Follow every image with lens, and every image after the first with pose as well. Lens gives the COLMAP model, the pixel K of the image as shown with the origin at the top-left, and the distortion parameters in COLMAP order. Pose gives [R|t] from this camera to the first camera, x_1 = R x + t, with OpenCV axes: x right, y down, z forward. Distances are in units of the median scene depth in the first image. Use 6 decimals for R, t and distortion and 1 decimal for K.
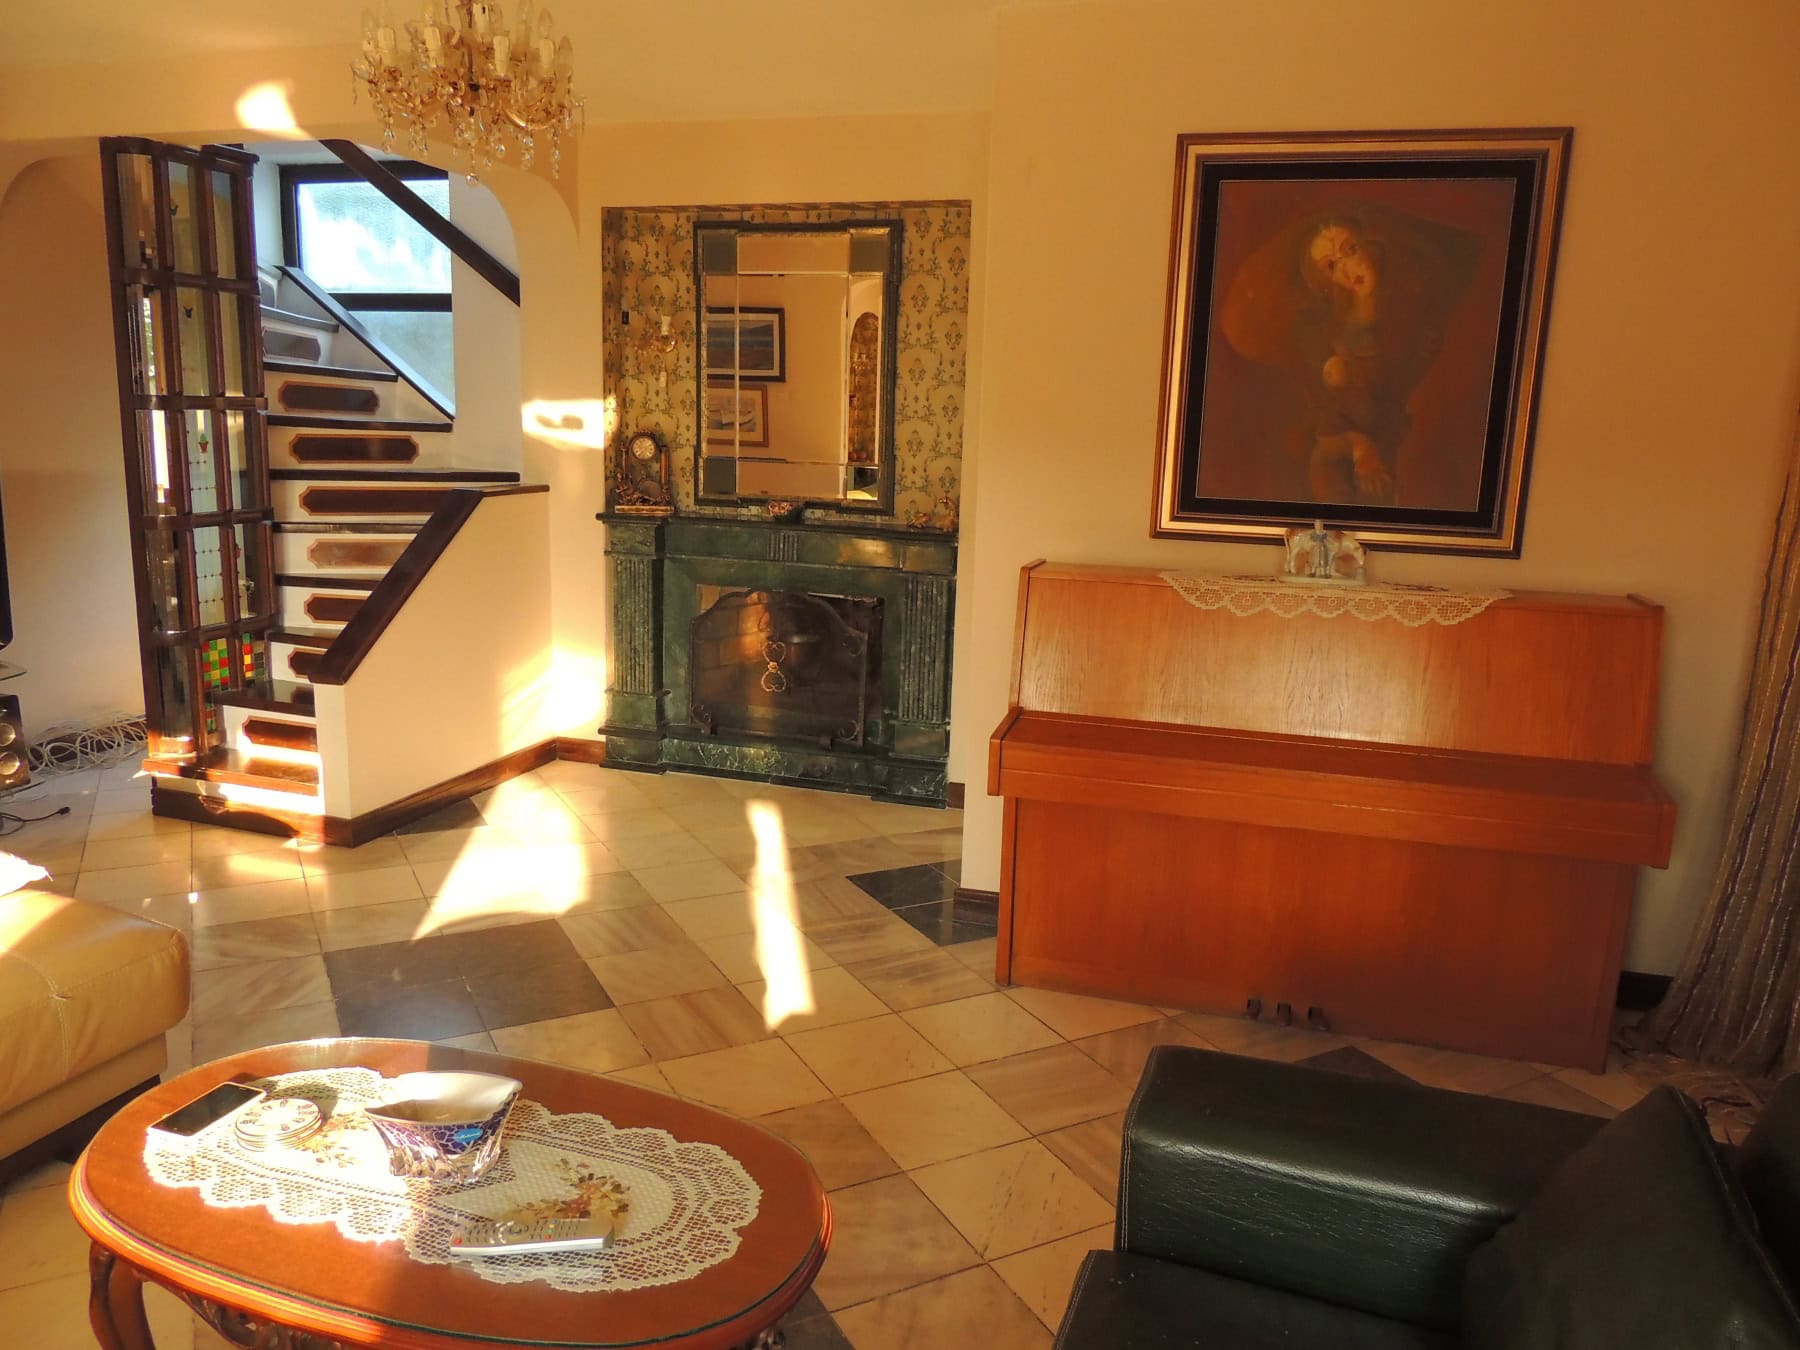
lens RADIAL K [[1285.2, 0, 903.3], [0, 1285.2, 672.8], [0, 0, 1]] dist [-0.006642, -0.006126]
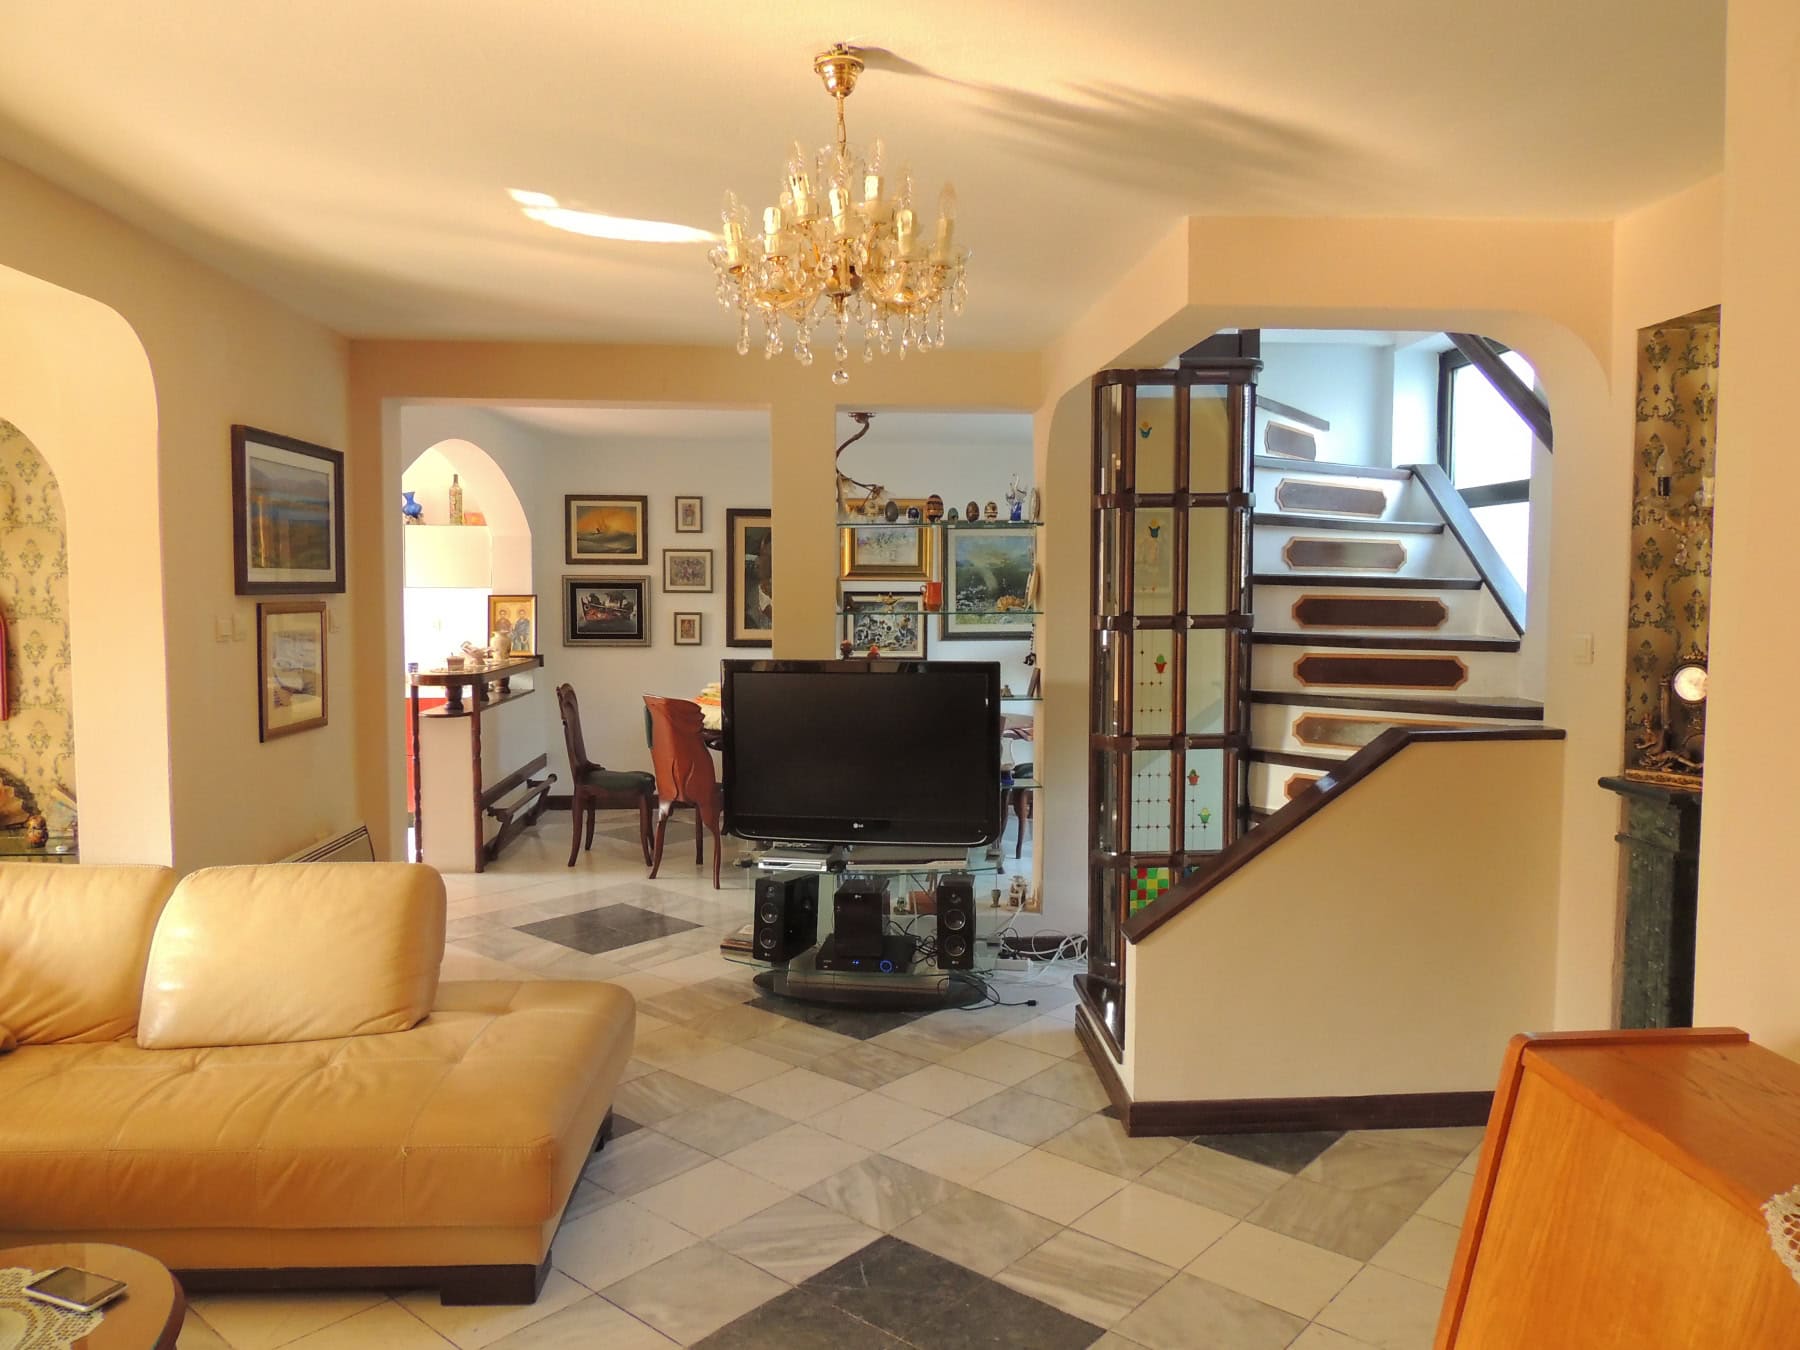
lens RADIAL K [[1285.2, 0, 901.7], [0, 1285.2, 683.0], [0, 0, 1]] dist [-0.006642, -0.006126]
pose [[0.362663, 0.036253, -0.931215, 0.245460], [-0.168575, 0.985311, -0.027293, -0.092068], [0.916547, 0.166878, 0.363447, 0.412197]]
